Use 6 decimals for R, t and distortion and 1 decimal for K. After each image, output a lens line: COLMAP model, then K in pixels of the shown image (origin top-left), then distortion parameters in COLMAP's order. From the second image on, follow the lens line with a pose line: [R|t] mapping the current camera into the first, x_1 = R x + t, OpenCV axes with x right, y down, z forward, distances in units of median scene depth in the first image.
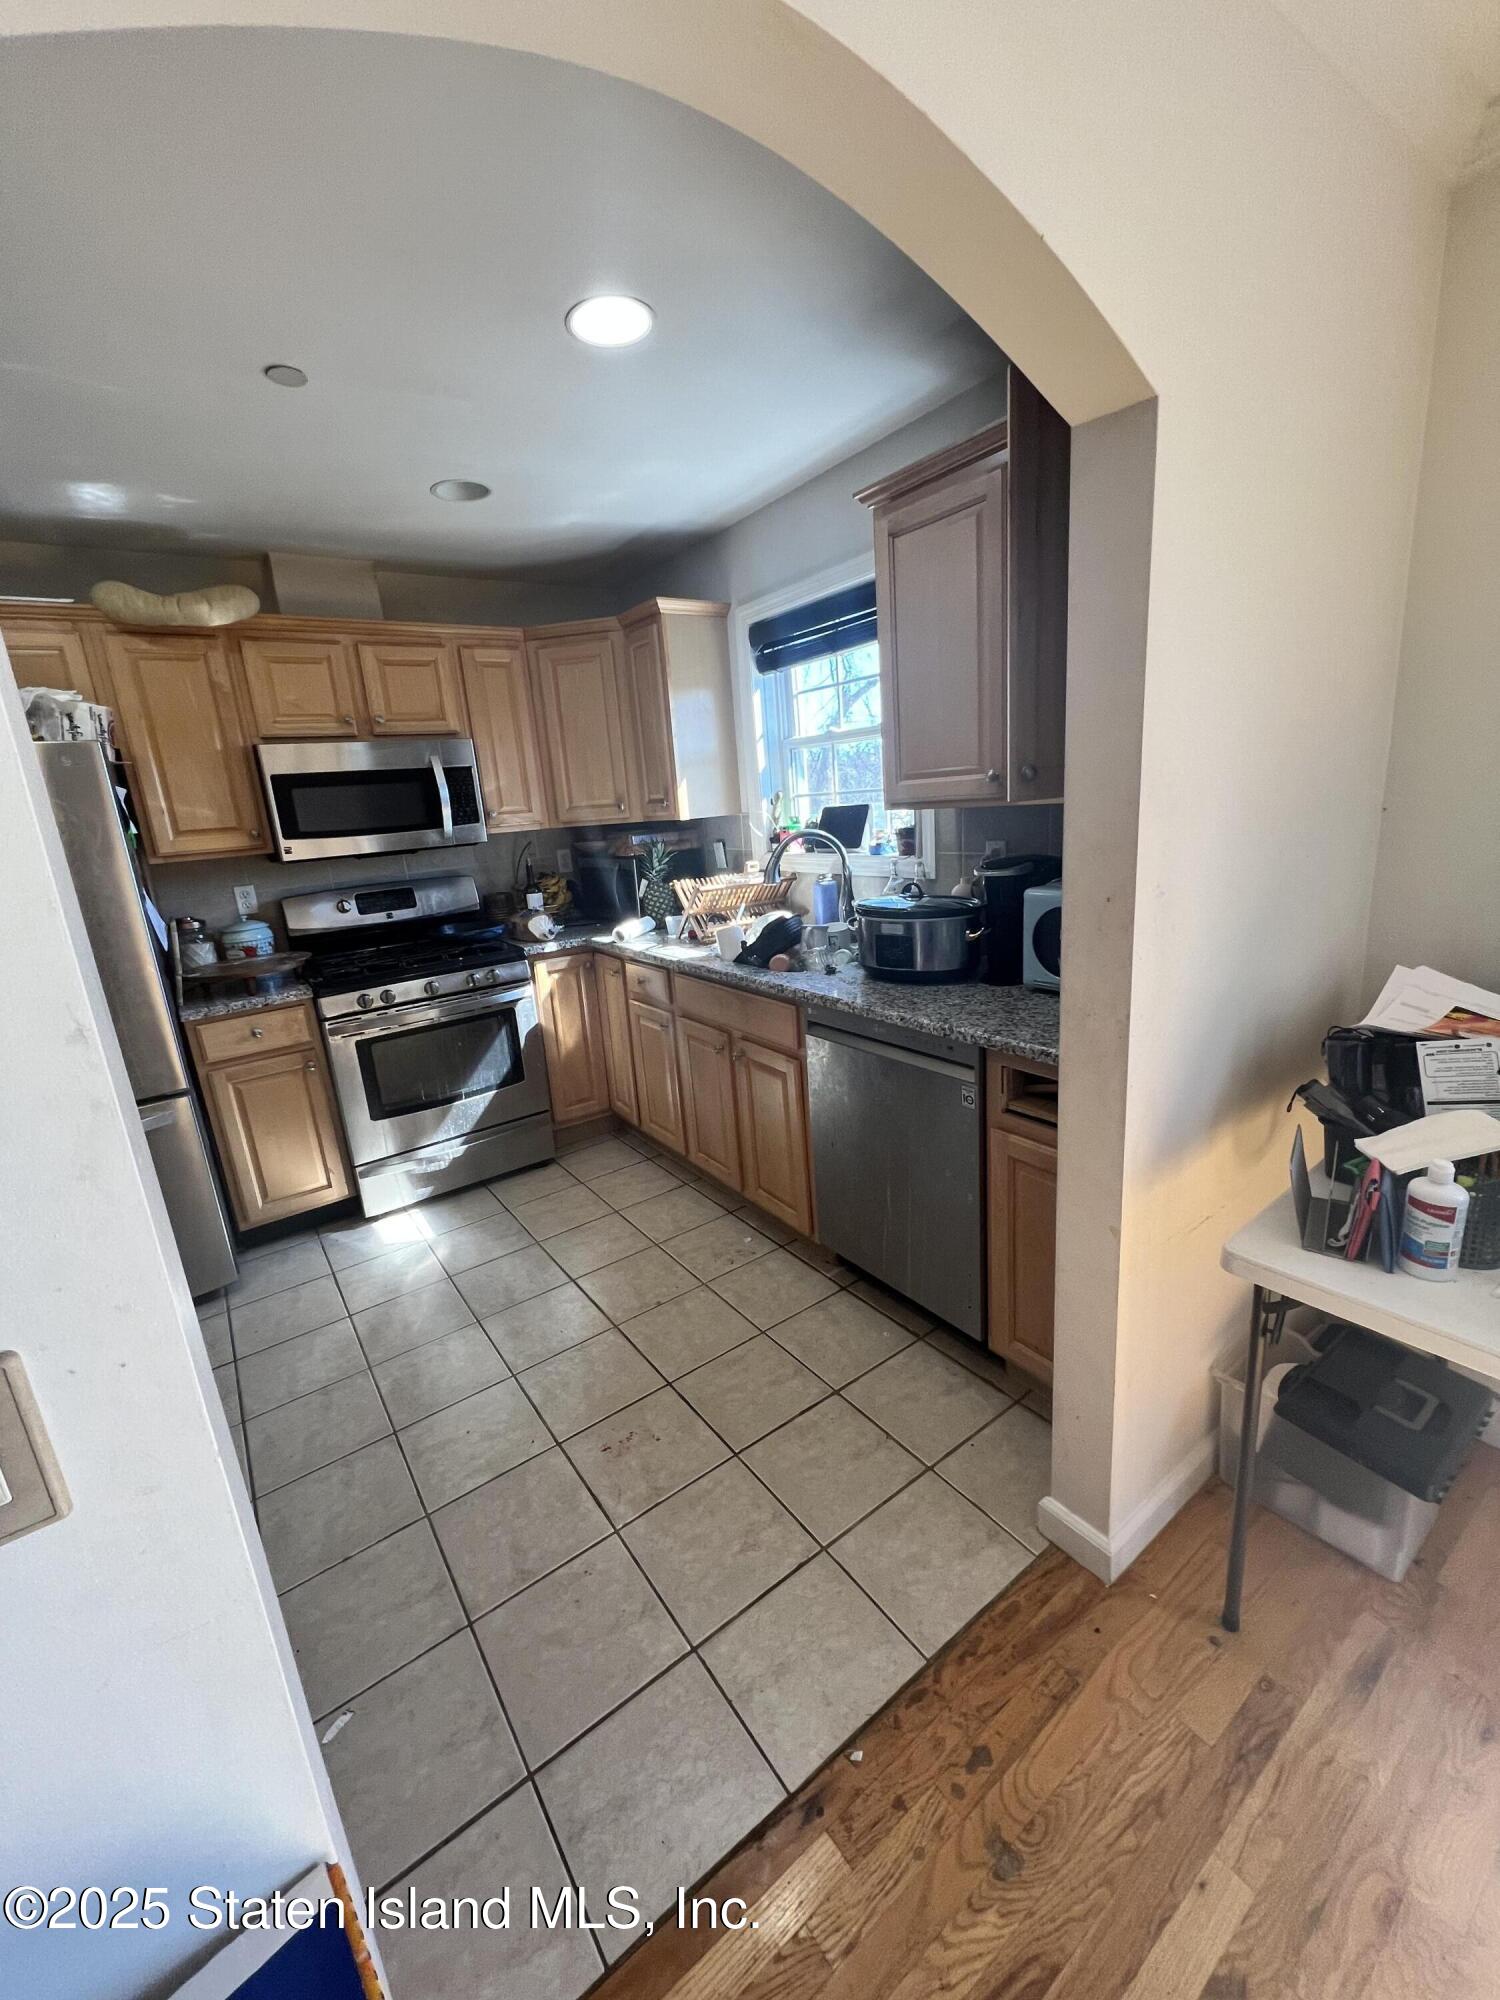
lens RADIAL K [[802.0, 0, 740.6], [0, 802.0, 998.4], [0, 0, 1]] dist [0.011205, -0.000363]
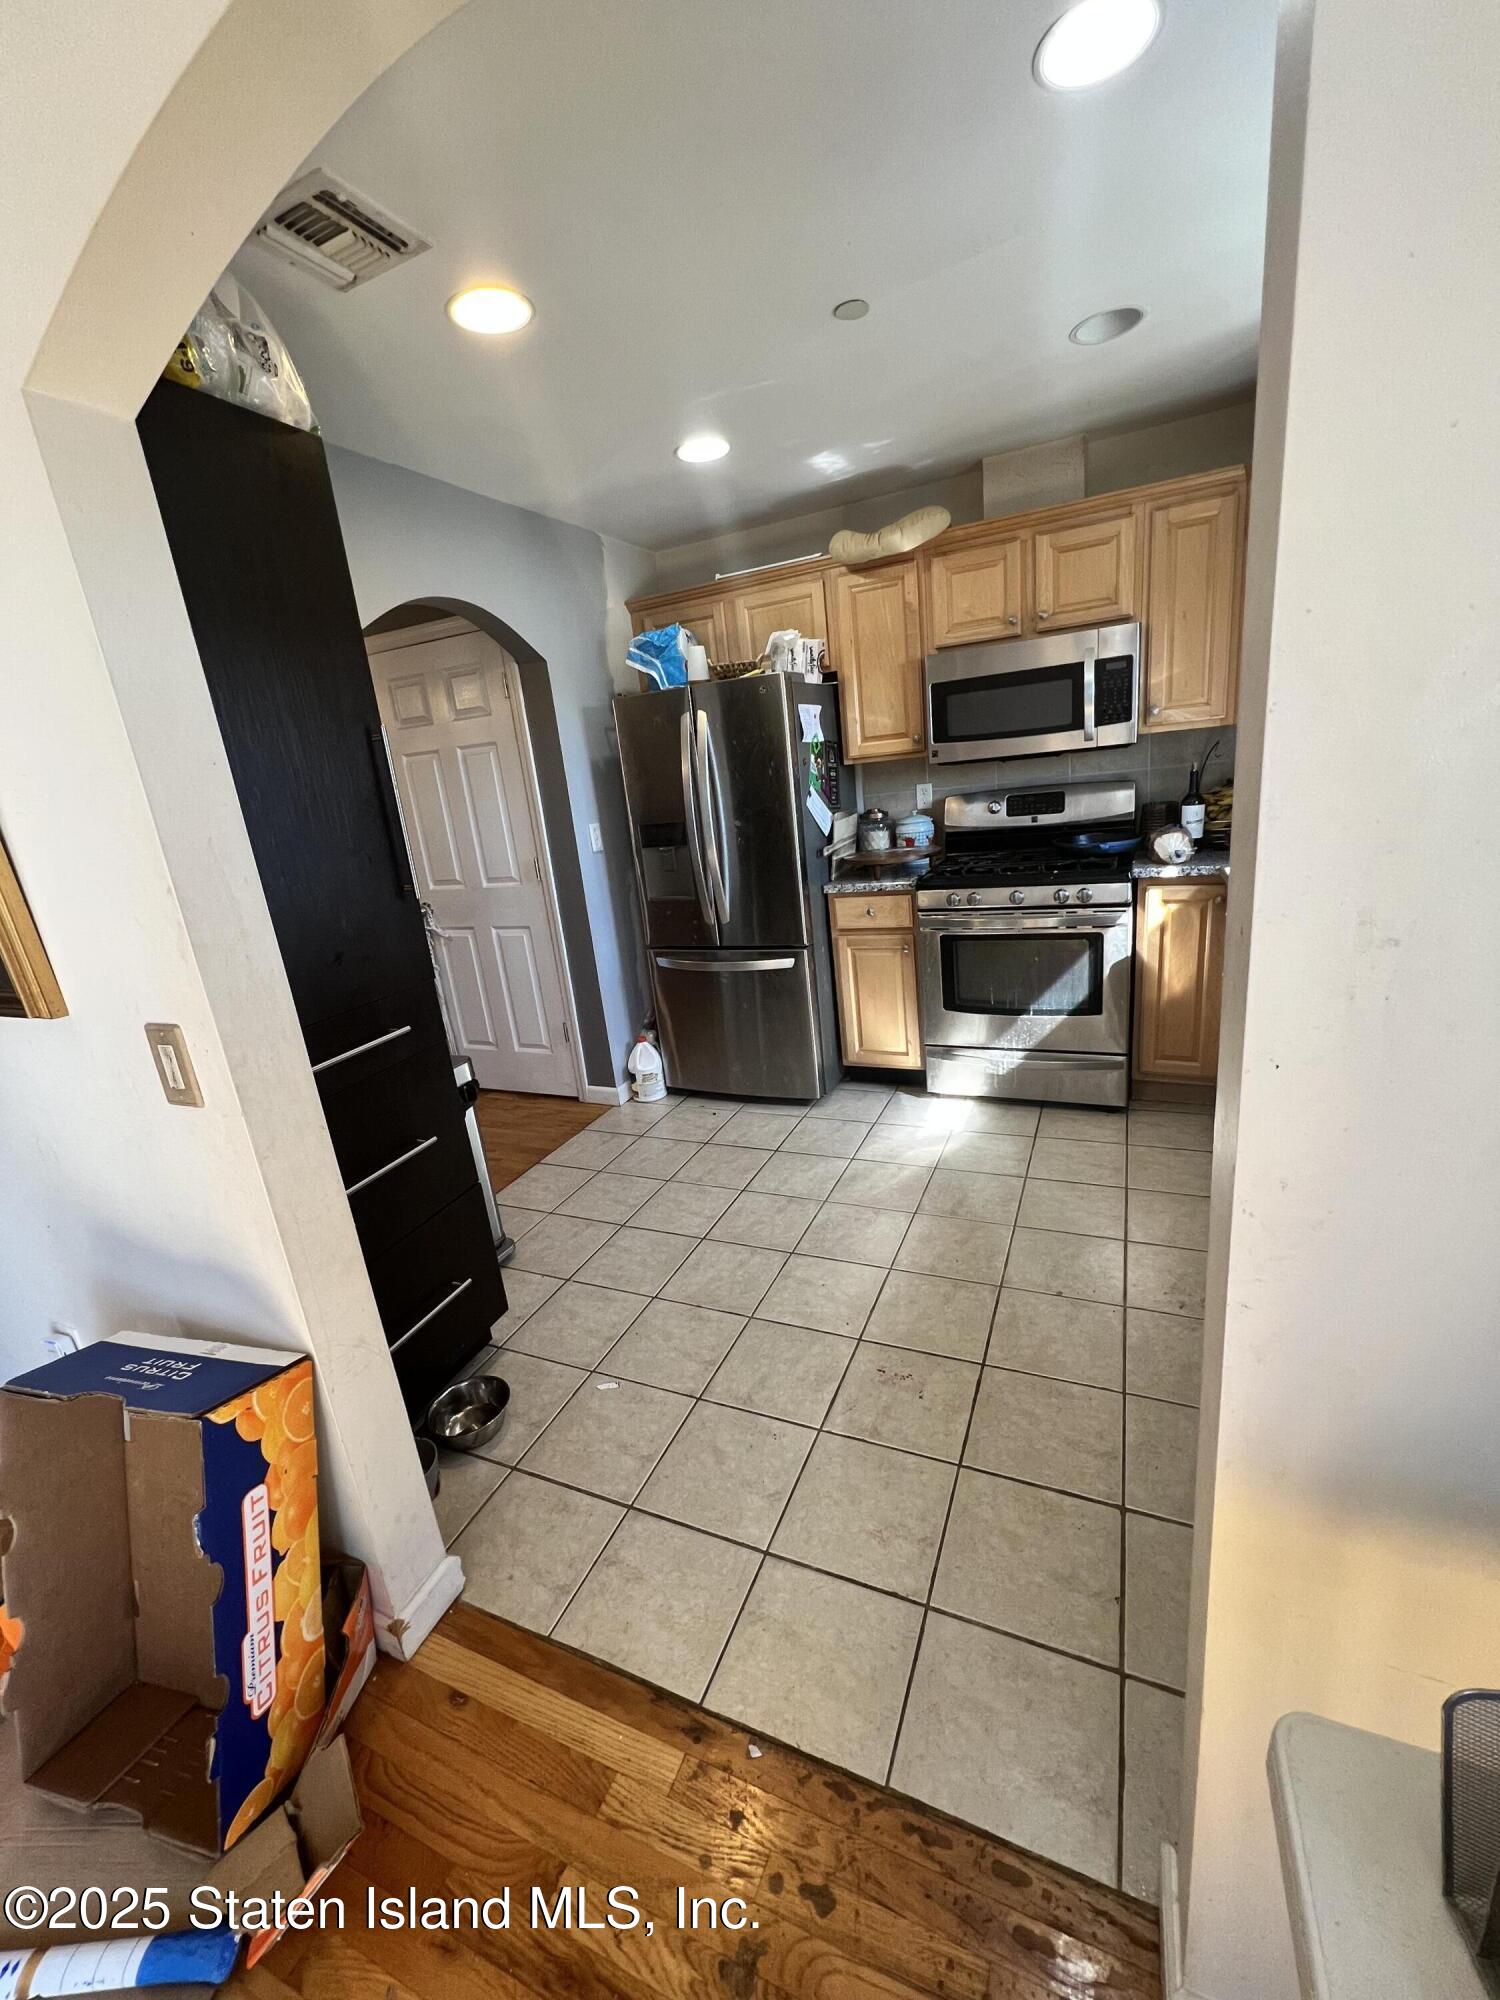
lens RADIAL K [[795.6, 0, 750.0], [0, 795.6, 1000.0], [0, 0, 1]] dist [0.000718, 0.000512]
pose [[0.514911, 0.262417, -0.816091, 0.295348], [-0.148376, 0.964907, 0.216653, -0.057645], [0.844305, 0.009531, 0.535778, 0.207633]]
